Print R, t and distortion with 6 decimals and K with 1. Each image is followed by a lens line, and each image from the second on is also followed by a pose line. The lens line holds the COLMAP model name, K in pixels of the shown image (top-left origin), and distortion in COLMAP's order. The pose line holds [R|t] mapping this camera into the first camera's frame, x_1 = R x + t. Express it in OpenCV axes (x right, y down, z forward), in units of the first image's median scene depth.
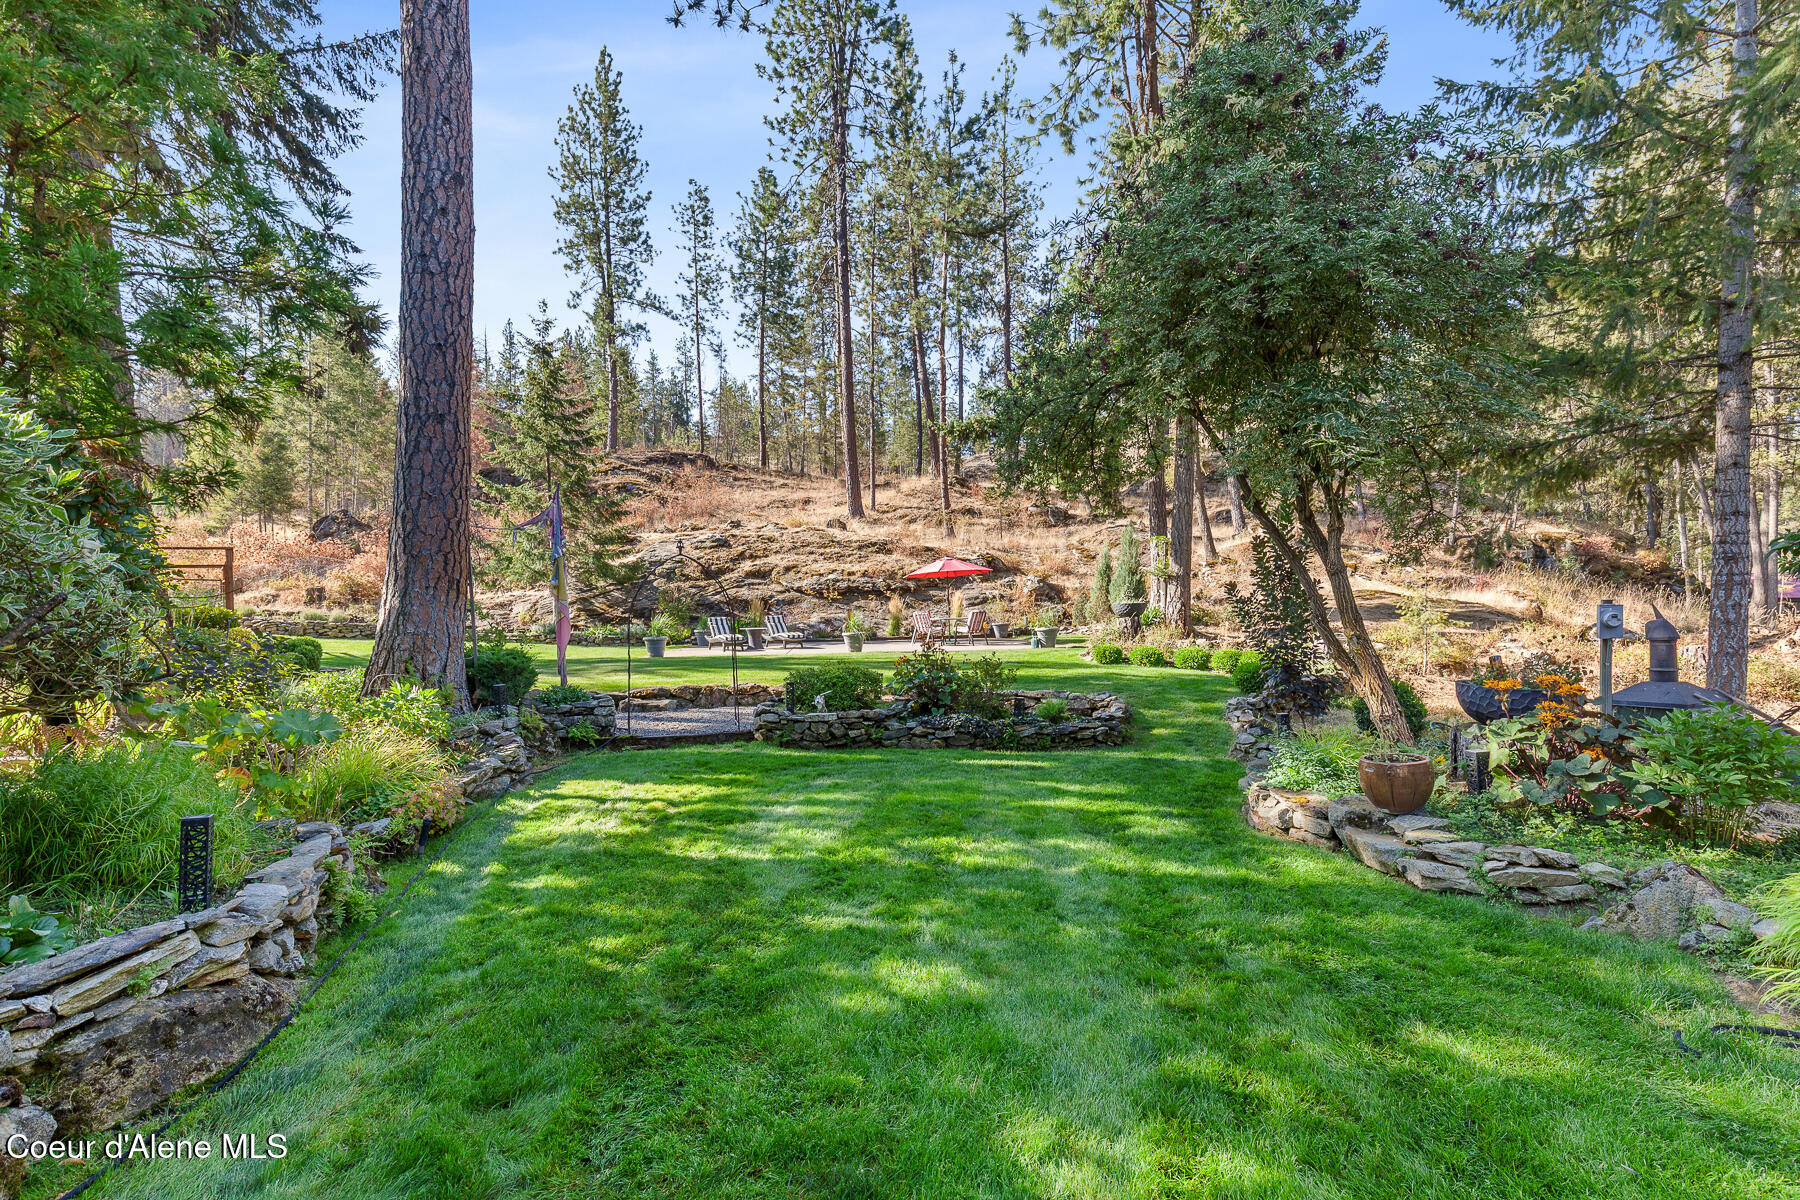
lens RADIAL K [[858.3, 0, 906.3], [0, 858.3, 606.4], [0, 0, 1]] dist [0.005352, 0.000171]
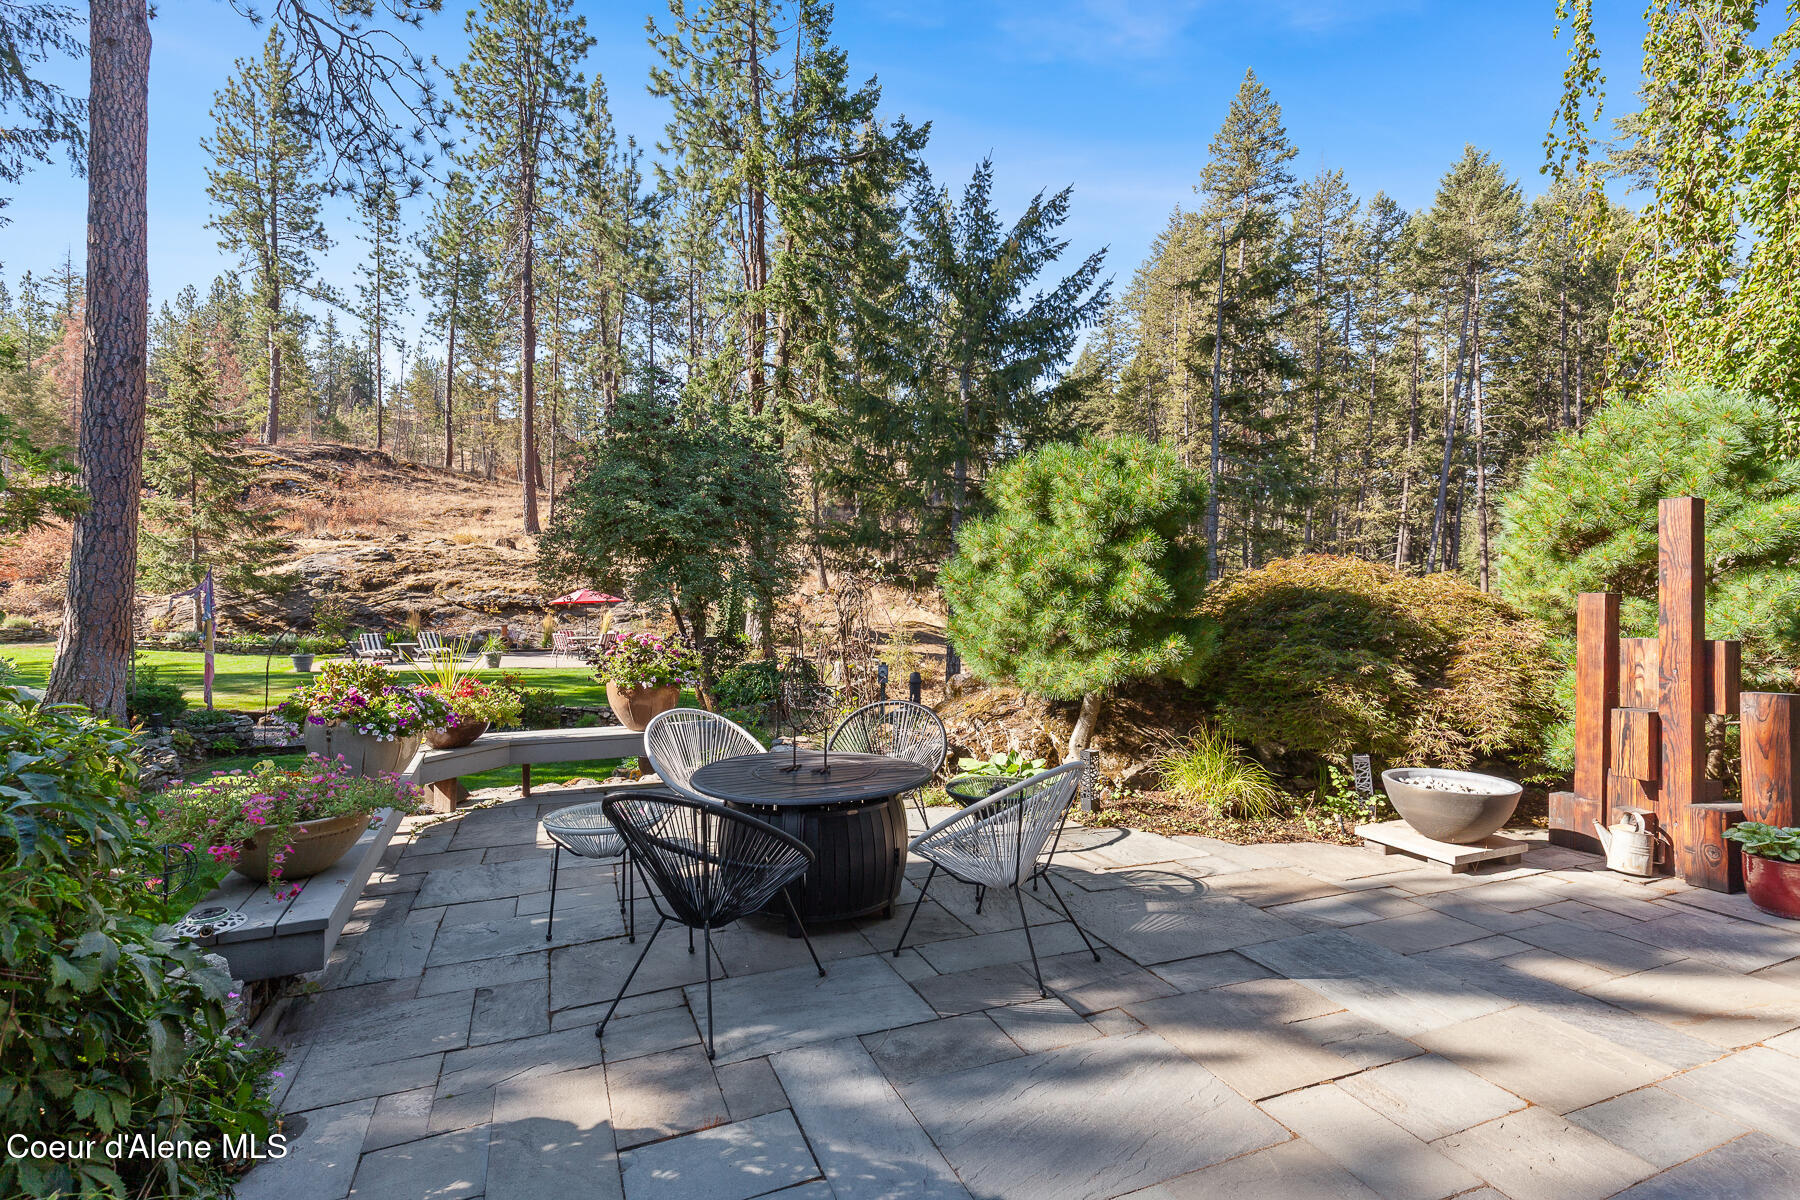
lens RADIAL K [[837.8, 0, 905.4], [0, 837.8, 595.0], [0, 0, 1]] dist [0.008327, 0.000384]
pose [[0.949534, 0.034041, 0.311811, 0.063319], [-0.034057, 0.999405, -0.005397, -0.033253], [-0.311809, -0.005495, 0.950129, -0.171292]]
